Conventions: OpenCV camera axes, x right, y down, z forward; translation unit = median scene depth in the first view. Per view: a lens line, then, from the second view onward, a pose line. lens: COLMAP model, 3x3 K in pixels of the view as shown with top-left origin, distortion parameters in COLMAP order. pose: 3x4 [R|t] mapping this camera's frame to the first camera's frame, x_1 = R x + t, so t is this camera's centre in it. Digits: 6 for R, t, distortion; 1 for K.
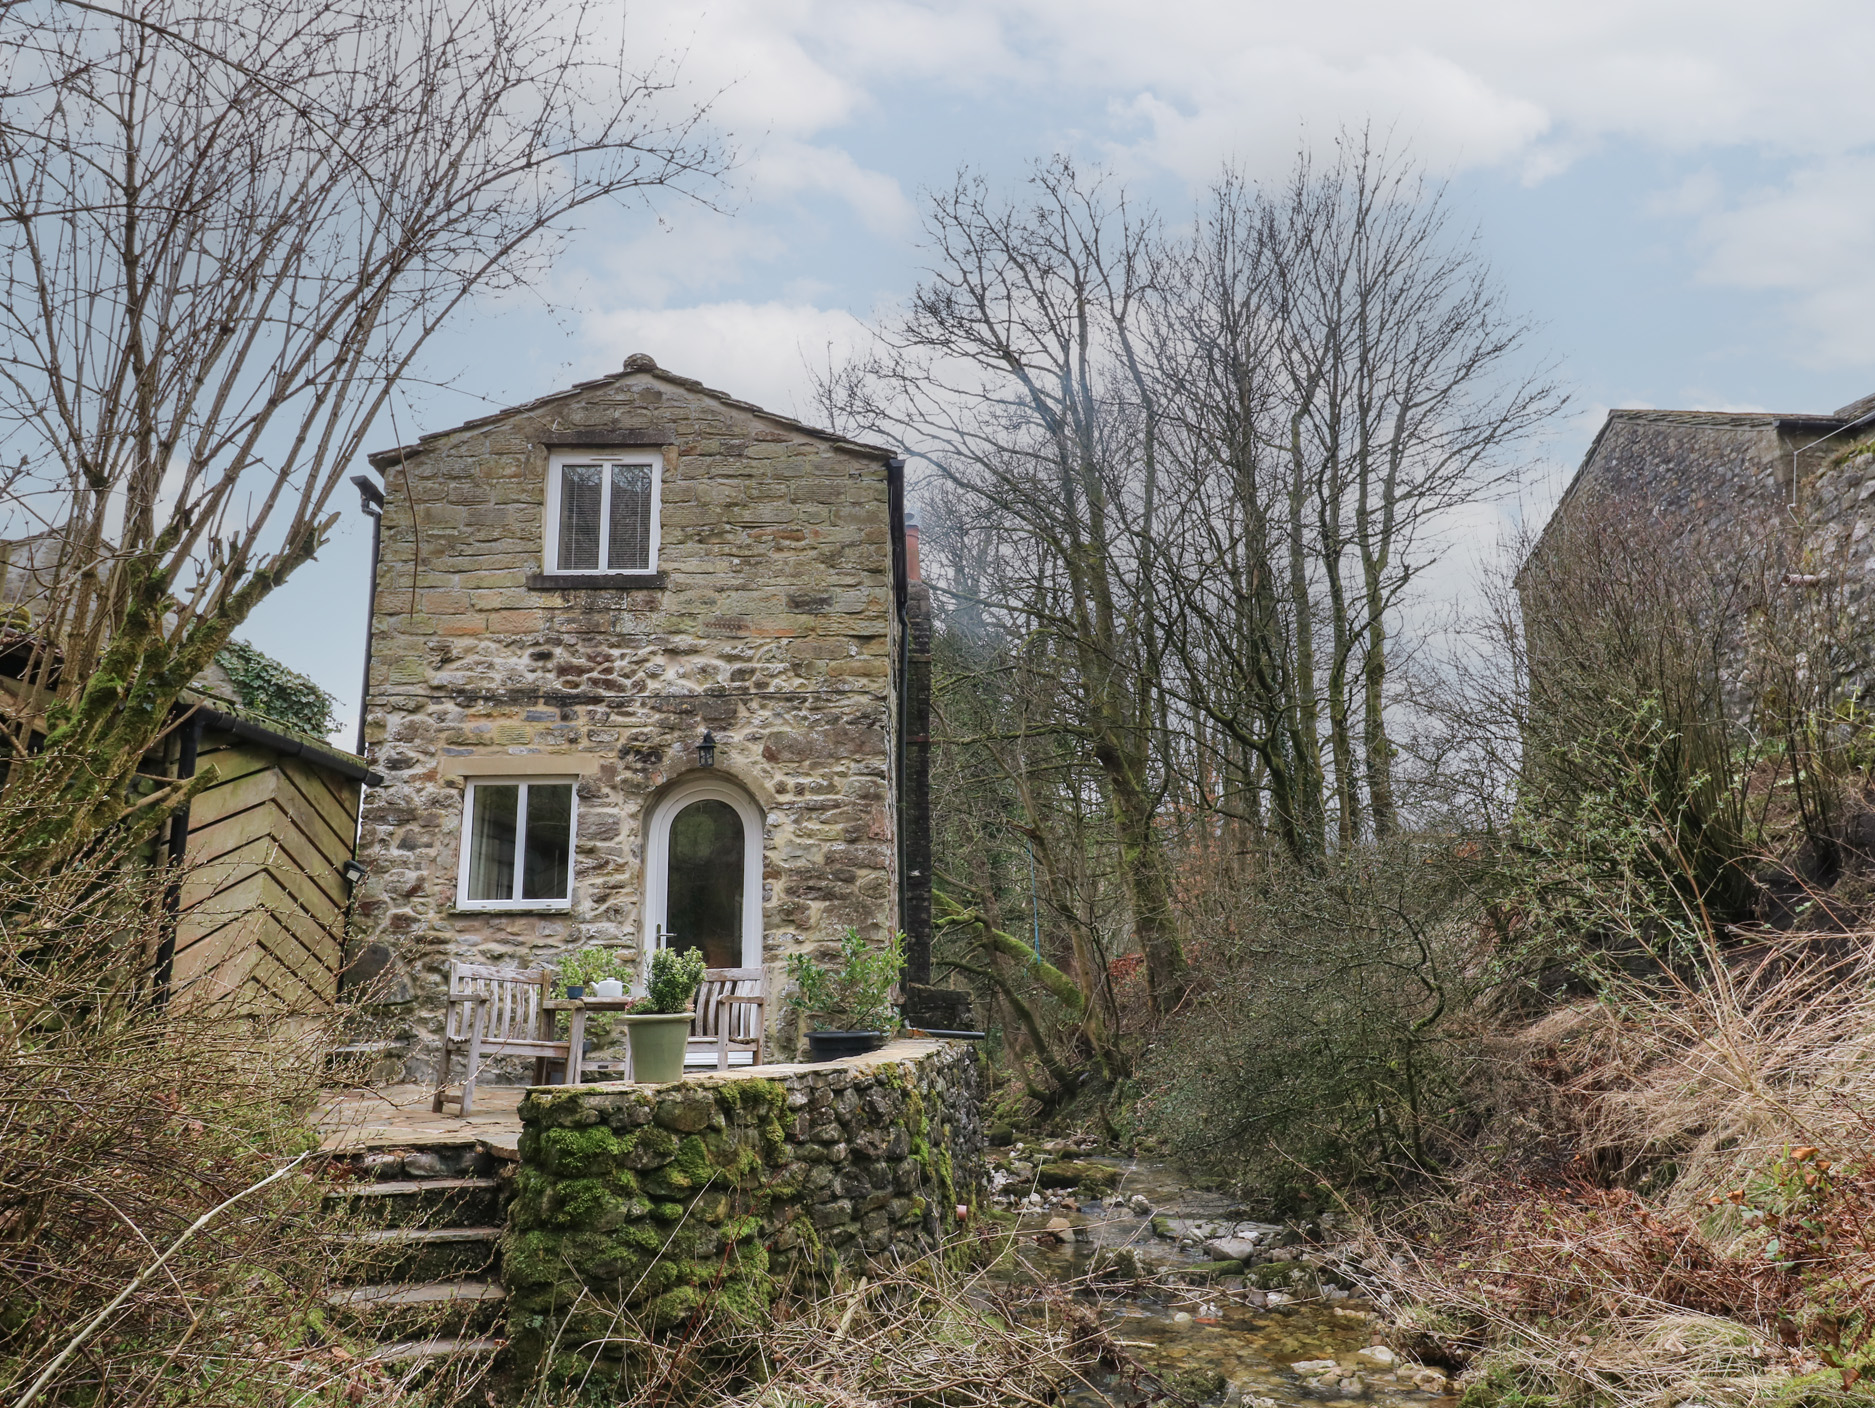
lens RADIAL K [[1315.2, 0, 926.4], [0, 1315.2, 694.6], [0, 0, 1]] dist [0.002865, -0.000293]
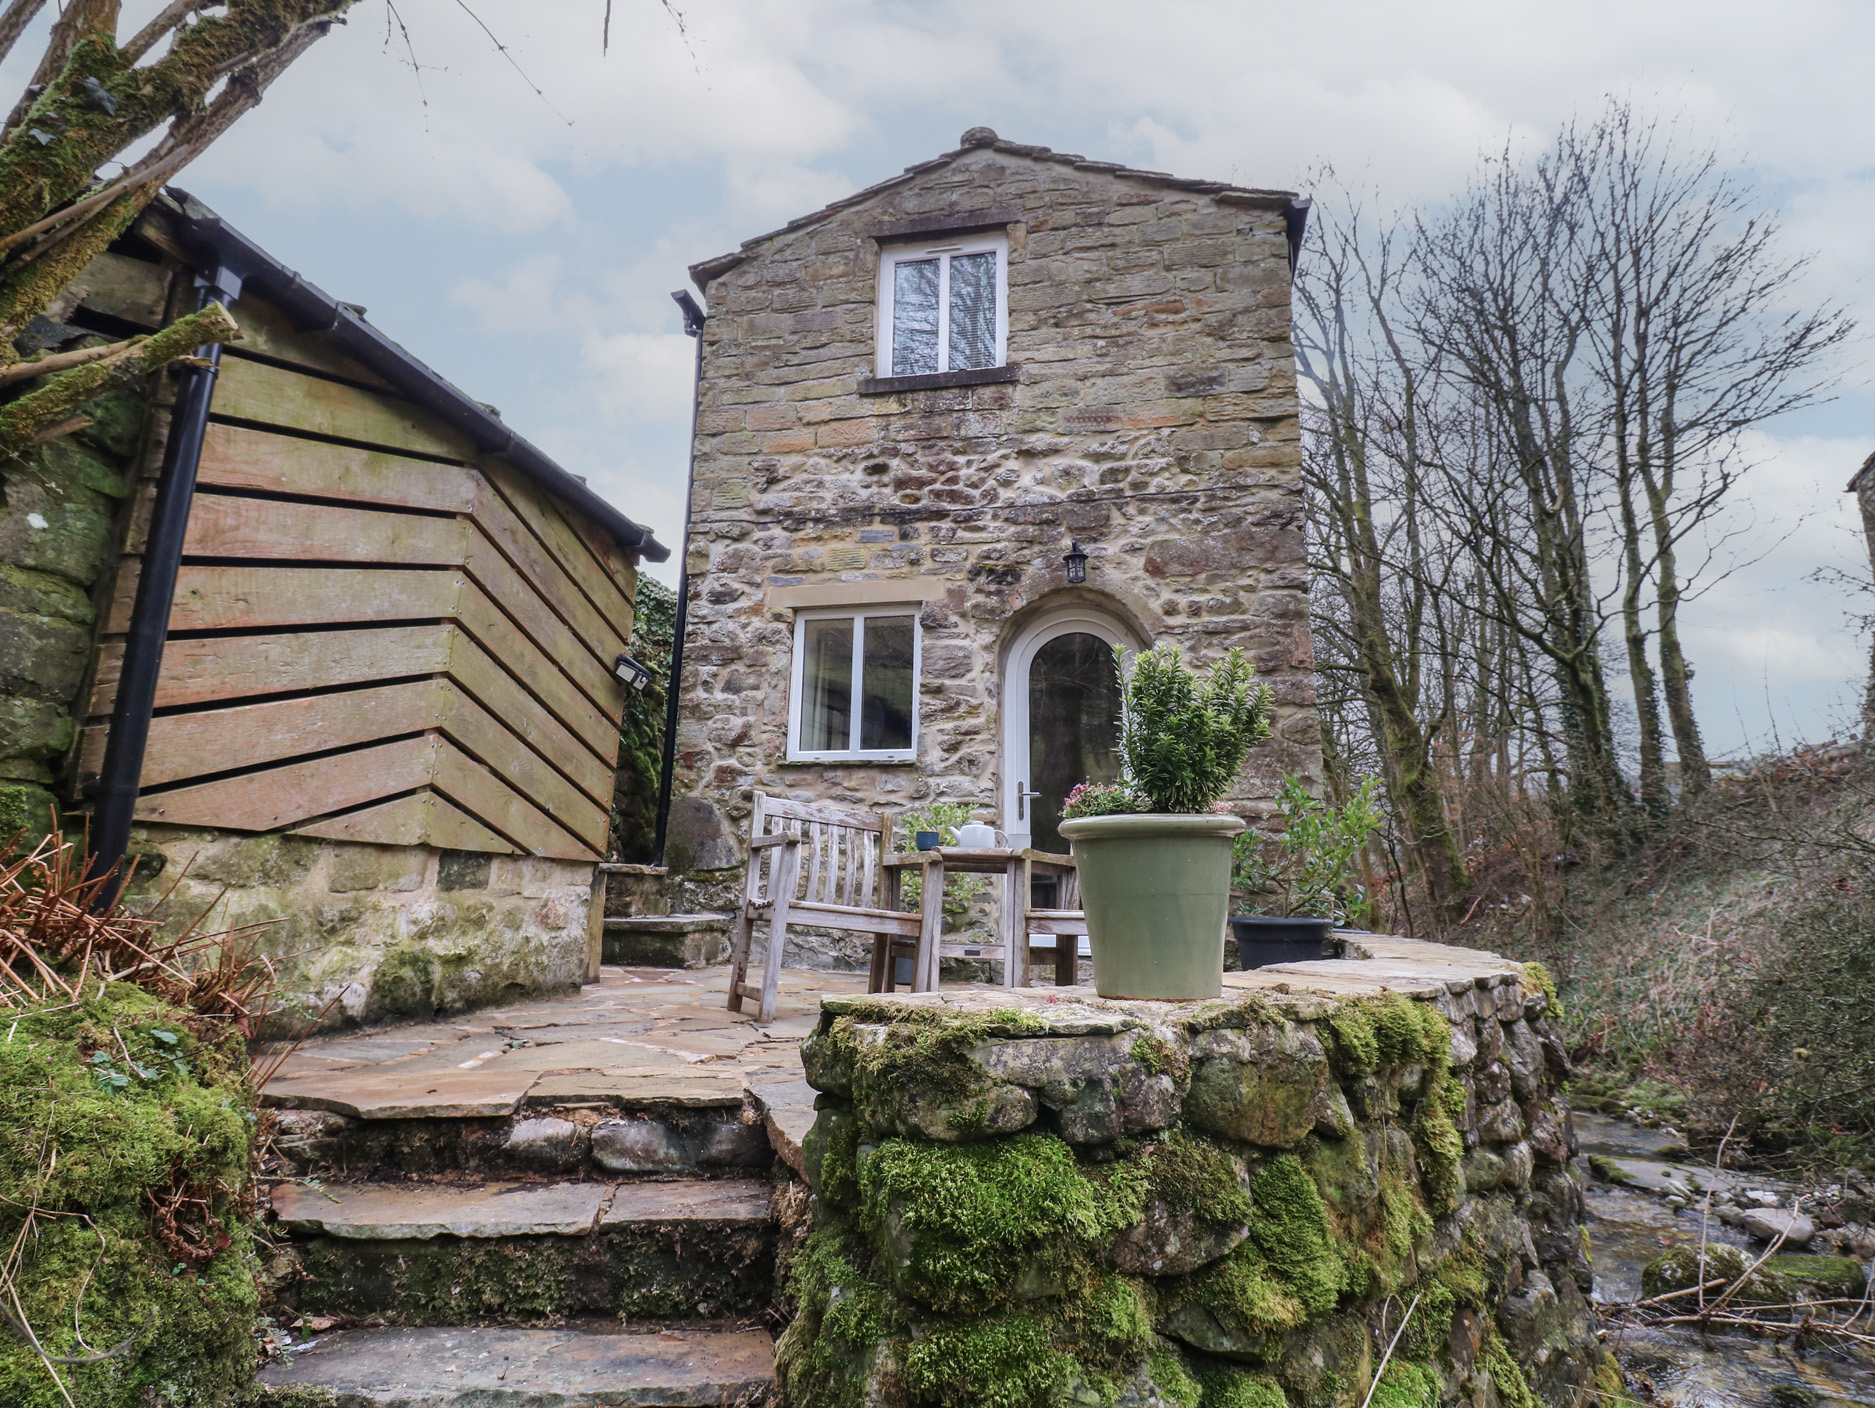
lens RADIAL K [[992.9, 0, 946.3], [0, 992.9, 671.6], [0, 0, 1]] dist [0.002192, -0.015233]
pose [[0.974105, -0.024963, -0.224715, -0.108251], [0.023552, 0.999683, -0.008954, 0.110863], [0.224867, 0.003430, 0.974383, 0.387910]]
